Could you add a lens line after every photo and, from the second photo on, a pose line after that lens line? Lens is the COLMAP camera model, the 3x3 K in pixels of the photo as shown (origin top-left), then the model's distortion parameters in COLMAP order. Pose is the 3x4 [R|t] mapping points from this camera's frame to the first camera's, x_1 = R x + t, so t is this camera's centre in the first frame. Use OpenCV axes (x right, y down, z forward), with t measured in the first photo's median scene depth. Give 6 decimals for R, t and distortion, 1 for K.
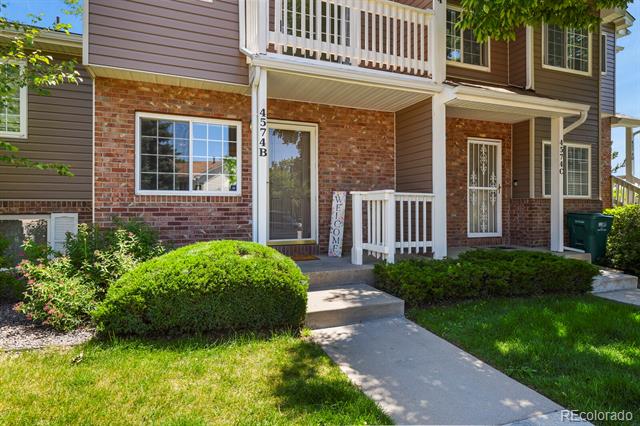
lens RADIAL K [[364.7, 0, 320.7], [0, 364.7, 212.1], [0, 0, 1]] dist [0.023507, -0.002966]
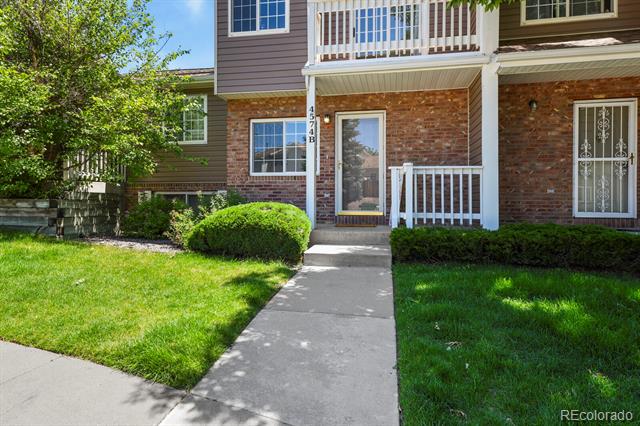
lens RADIAL K [[364.7, 0, 318.6], [0, 364.7, 210.9], [0, 0, 1]] dist [0.023507, -0.002966]
pose [[0.845785, 0.018512, -0.533202, 0.466479], [-0.008287, 0.999733, 0.021563, 0.053979], [0.533459, -0.013819, 0.845713, -0.088094]]
